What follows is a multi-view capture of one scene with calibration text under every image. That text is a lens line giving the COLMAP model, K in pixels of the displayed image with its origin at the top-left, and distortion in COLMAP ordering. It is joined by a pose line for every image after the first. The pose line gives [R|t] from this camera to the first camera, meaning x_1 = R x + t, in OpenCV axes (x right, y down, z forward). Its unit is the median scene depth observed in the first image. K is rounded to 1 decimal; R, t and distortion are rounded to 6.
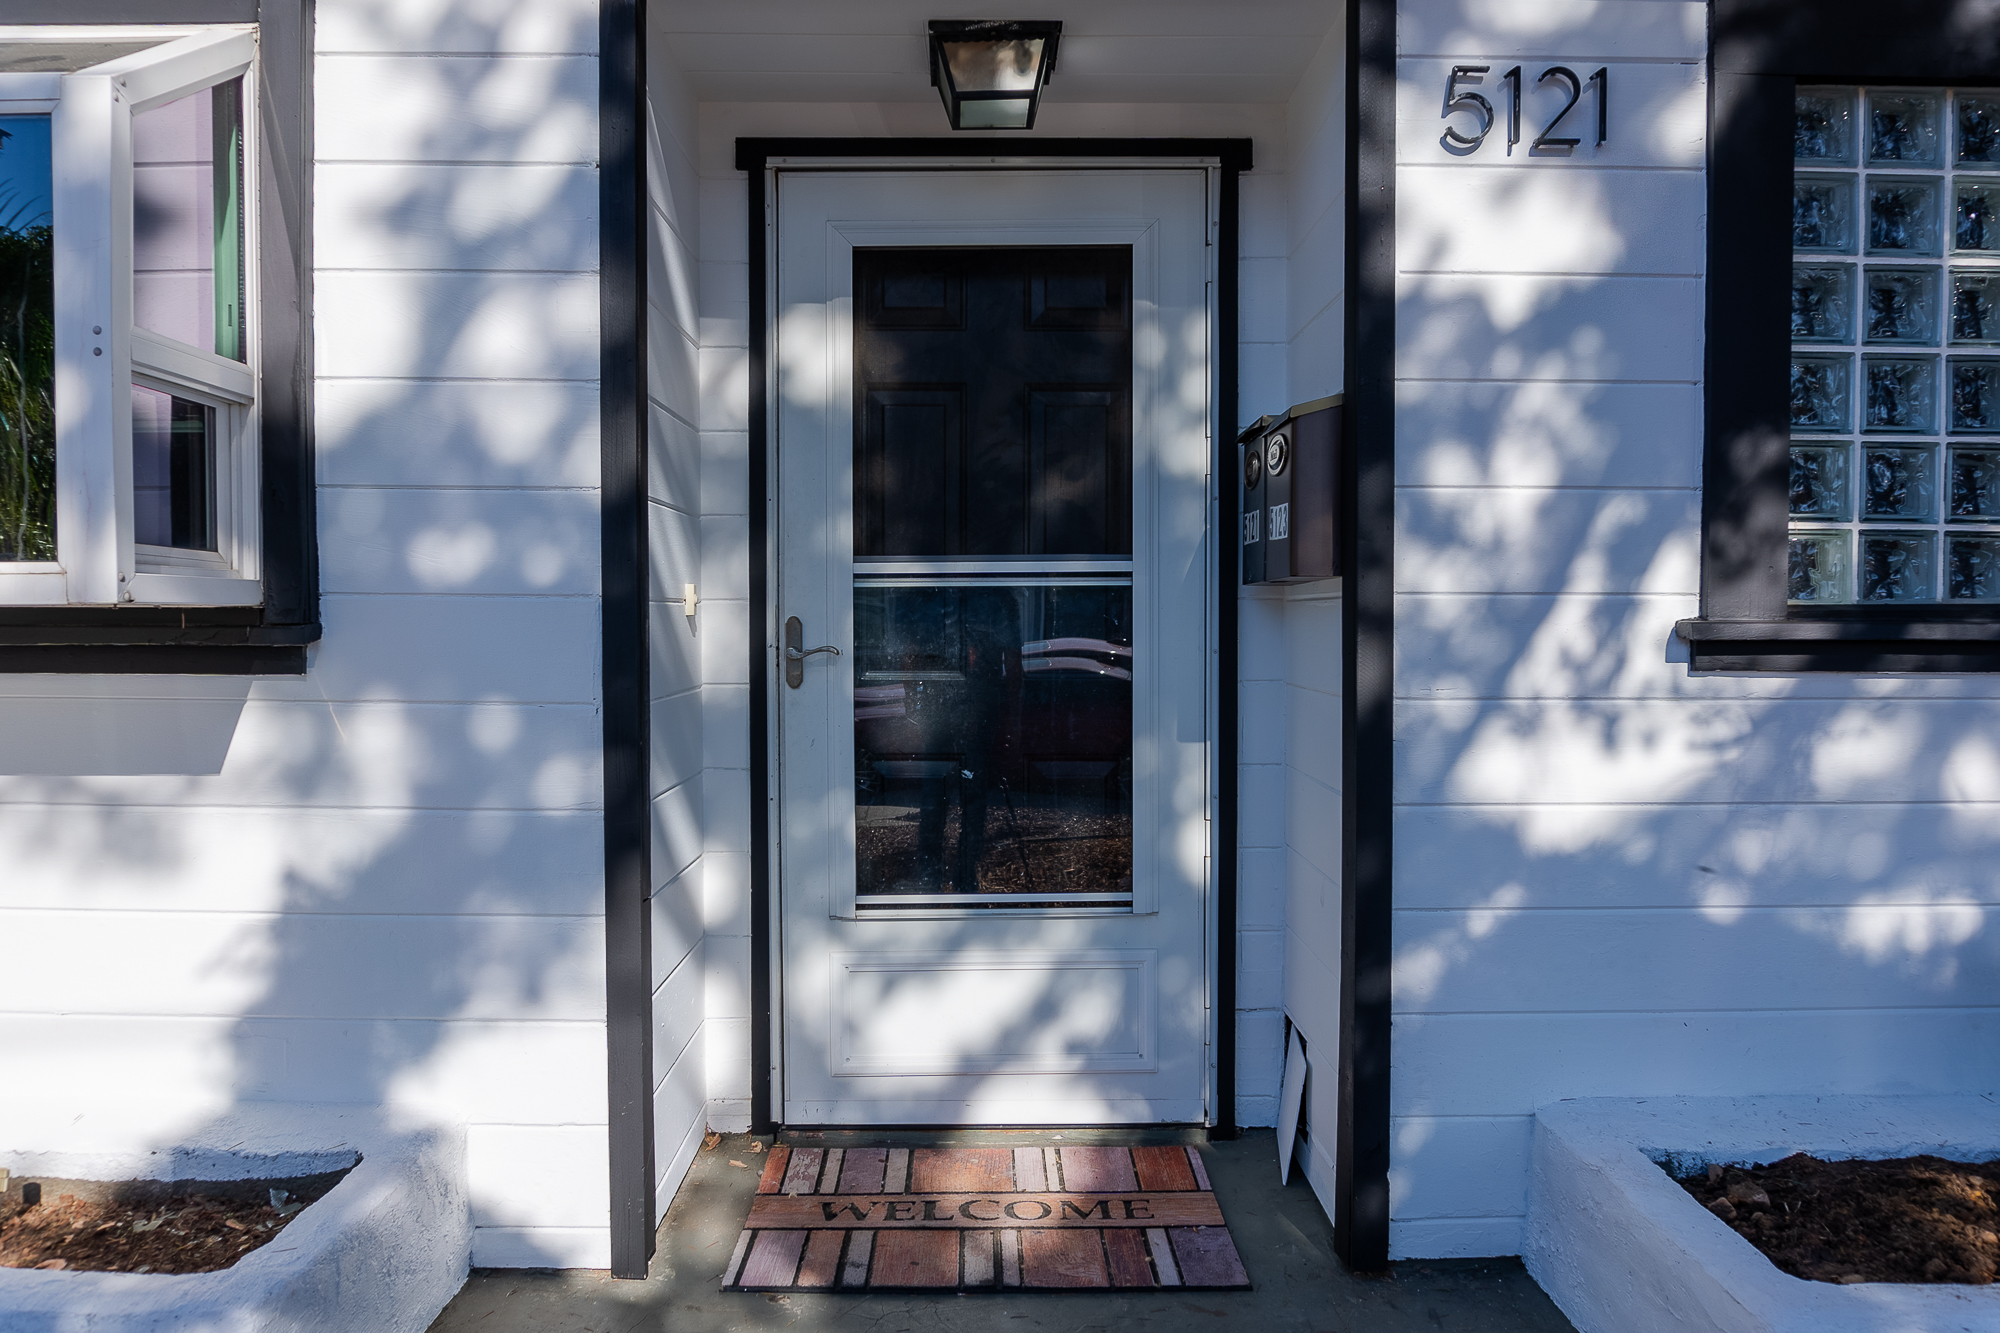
lens RADIAL K [[1398.1, 0, 1002.8], [0, 1398.1, 742.0], [0, 0, 1]] dist [-0.091811, 0.000523]
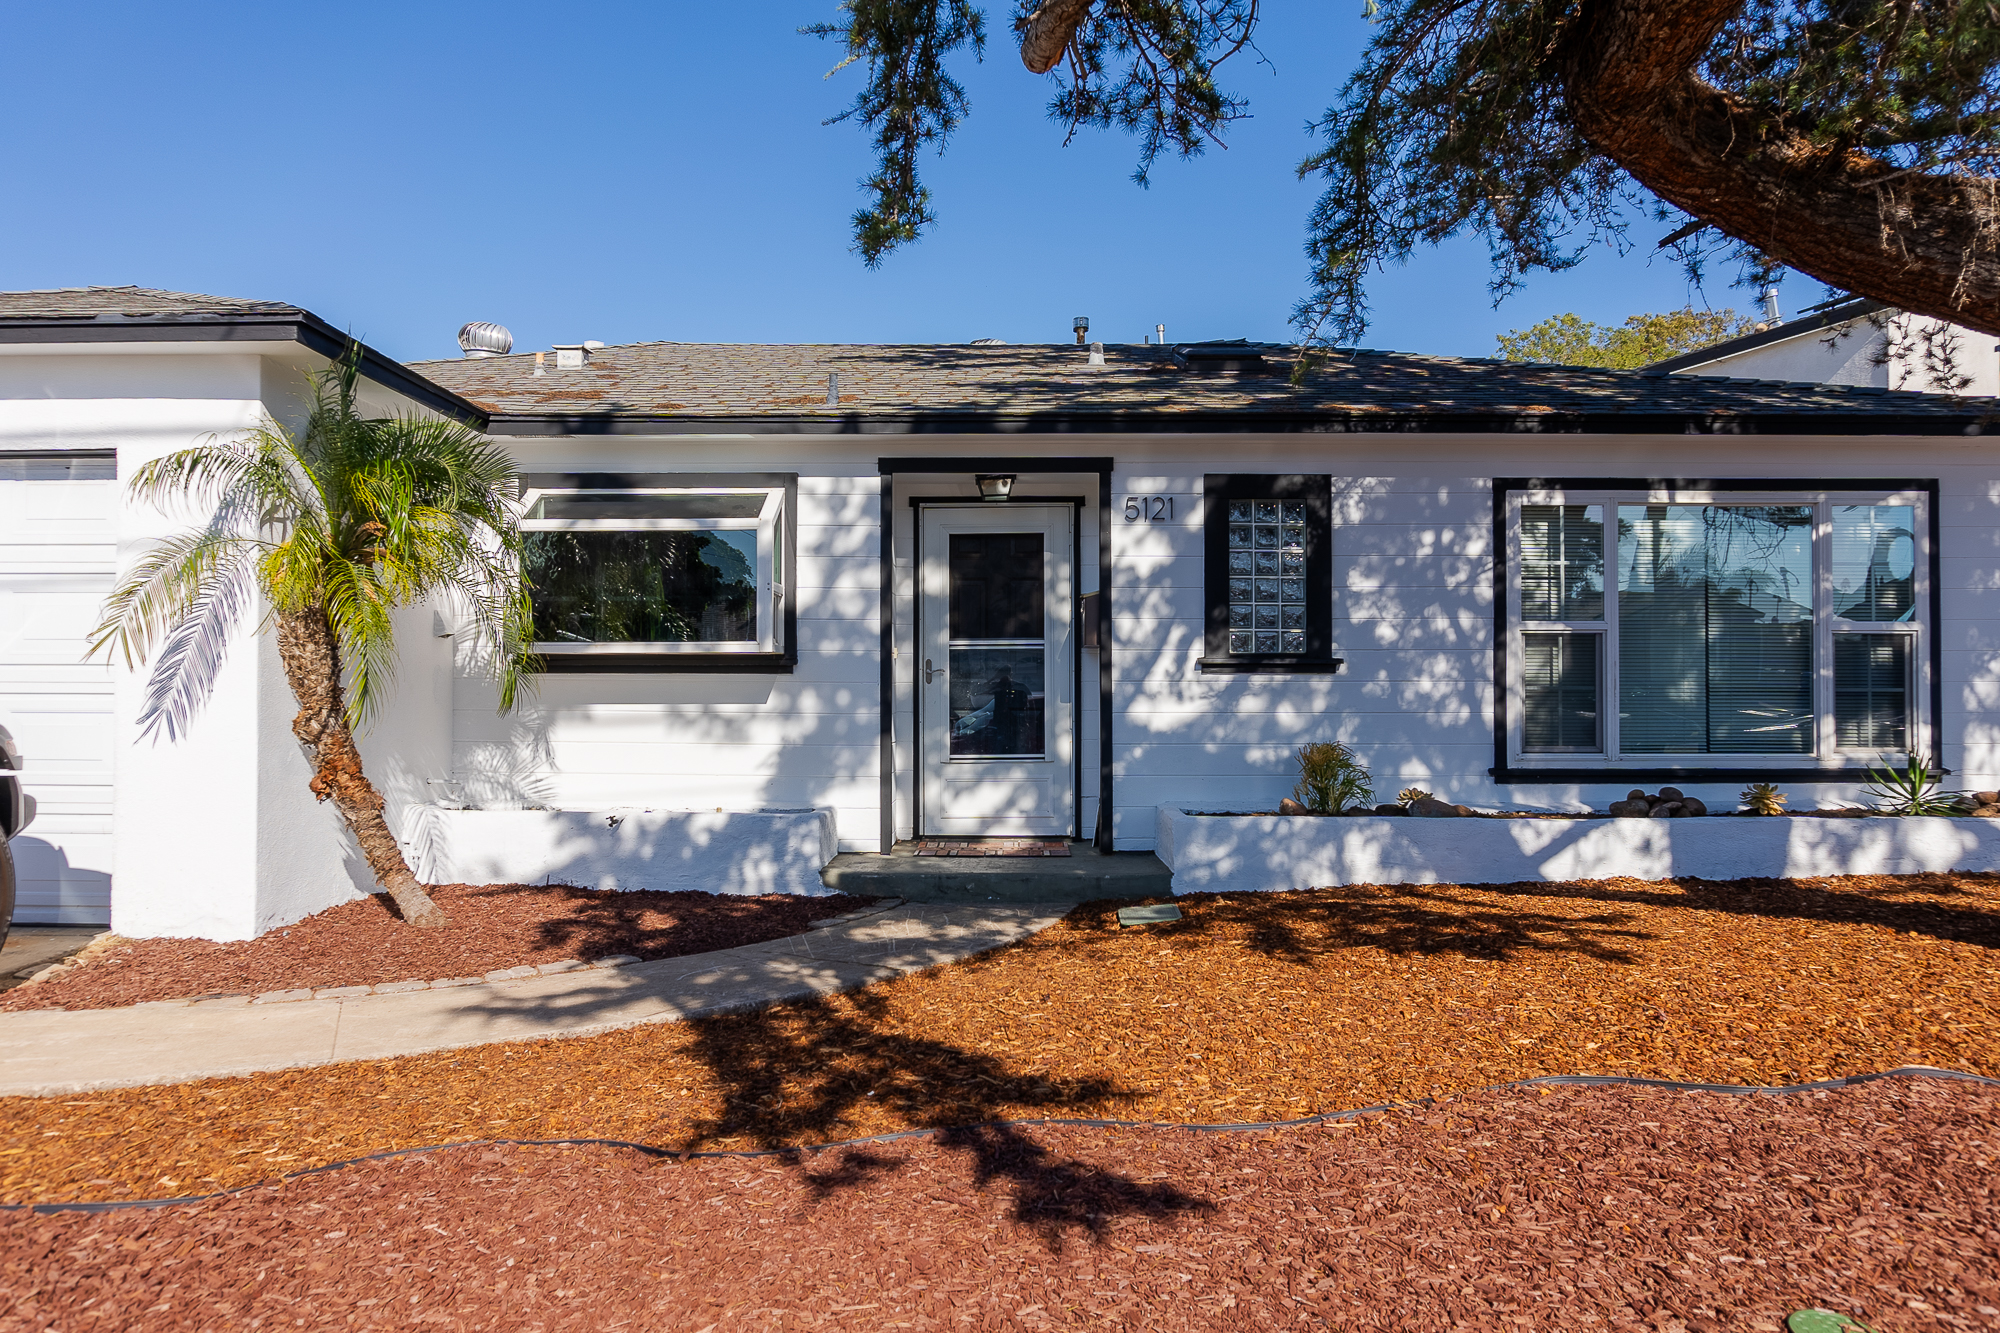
lens RADIAL K [[1369.8, 0, 997.4], [0, 1369.8, 719.5], [0, 0, 1]] dist [0.001847, -0.027903]
pose [[0.999285, -0.004388, -0.037548, 0.132658], [0.001740, 0.997526, -0.070270, 0.279371], [0.037763, 0.070155, 0.996821, -2.328650]]
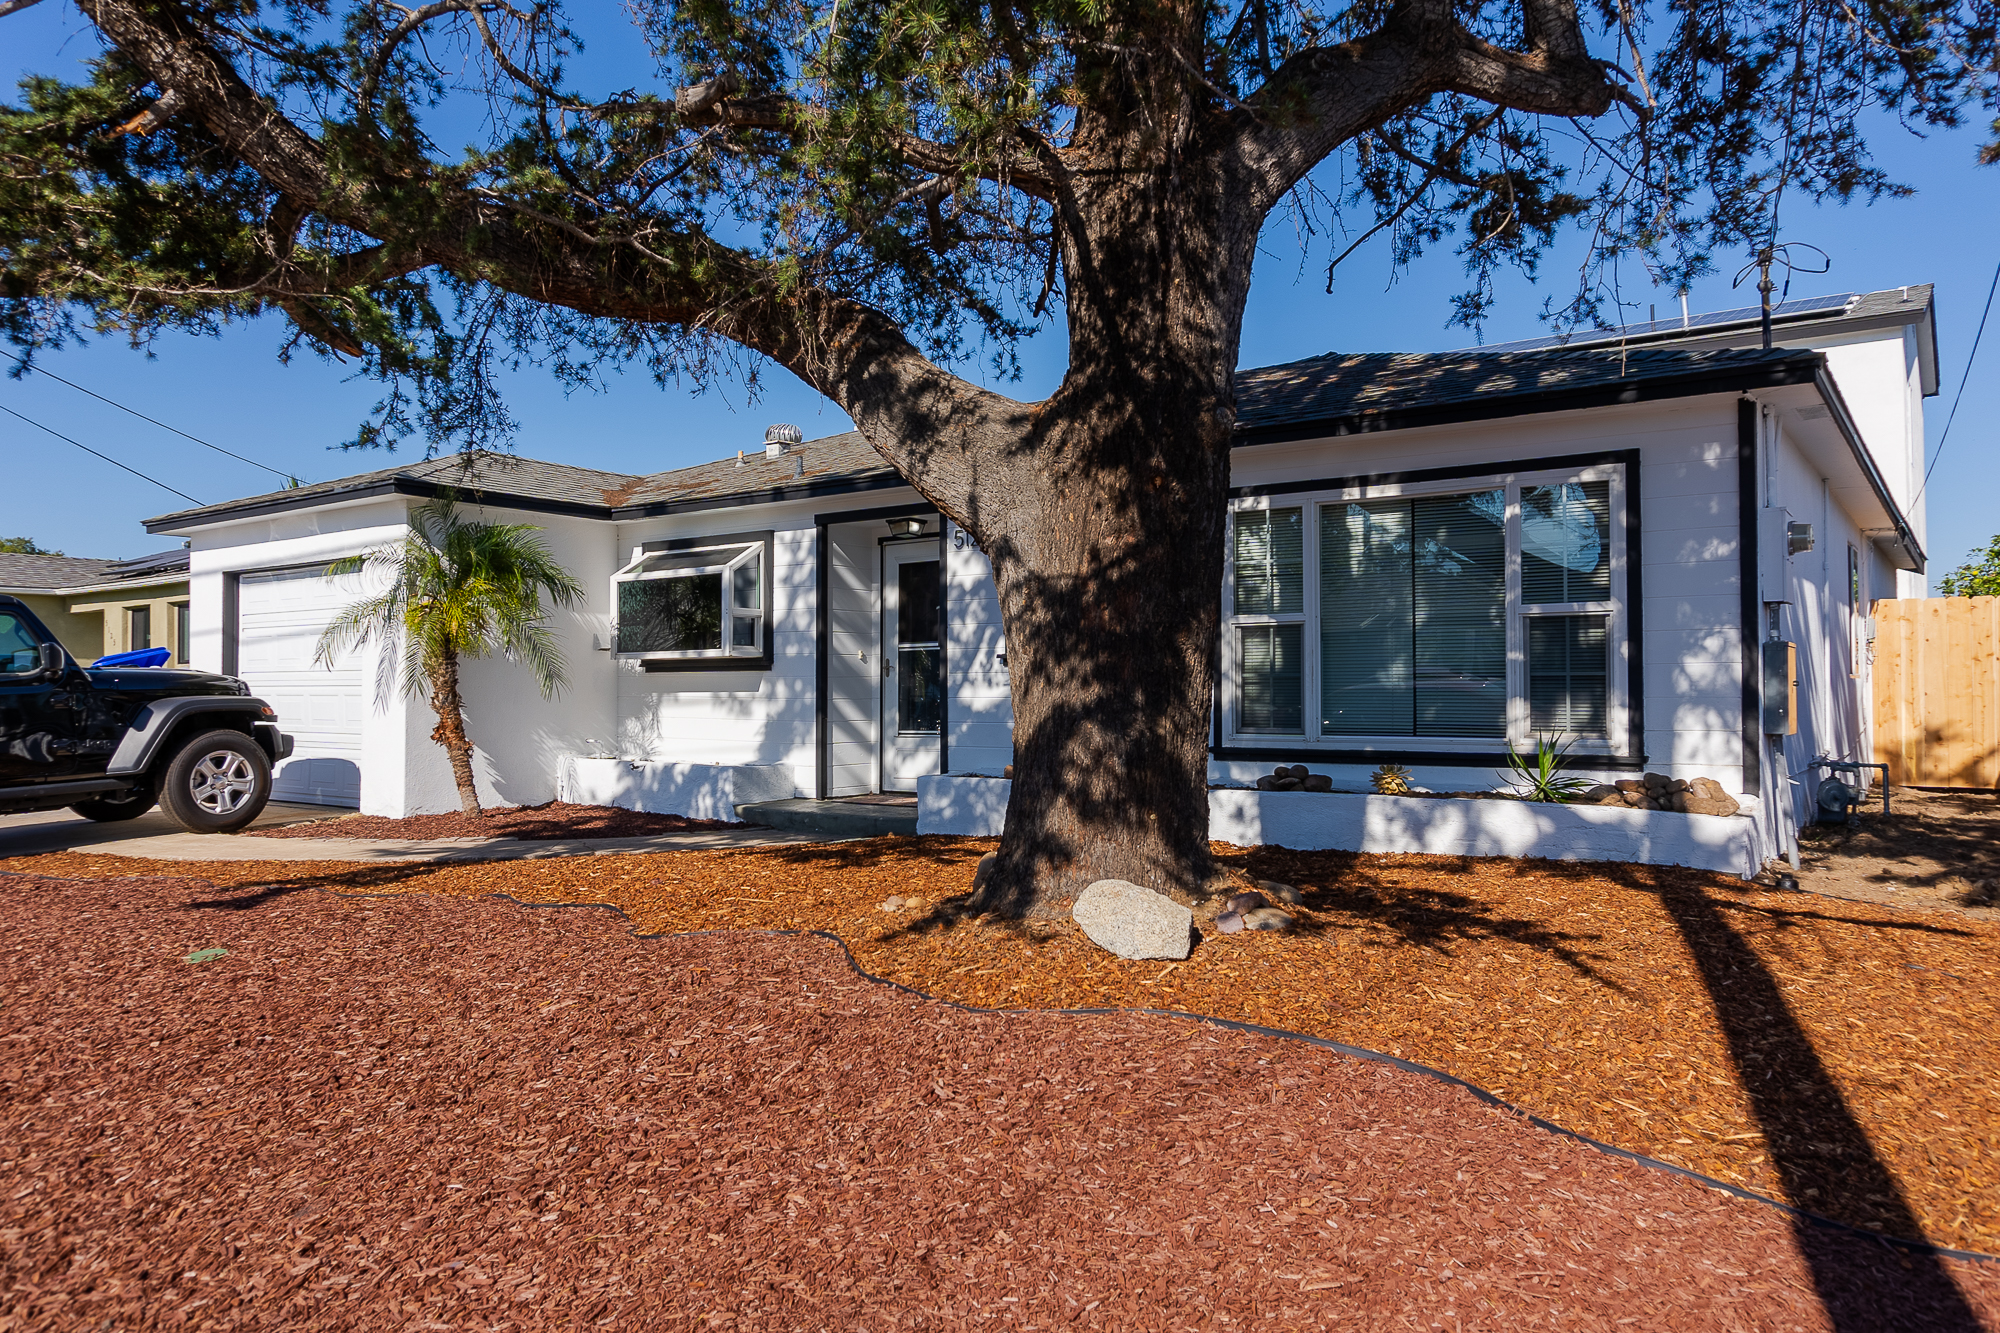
lens RADIAL K [[1369.6, 0, 1000.0], [0, 1369.6, 666.5], [0, 0, 1]] dist [0.003790, 0.000368]
pose [[0.796465, -0.018816, -0.604391, 3.028327], [-0.046833, 0.994594, -0.092680, 0.328120], [0.602868, 0.102122, 0.791278, -2.315601]]
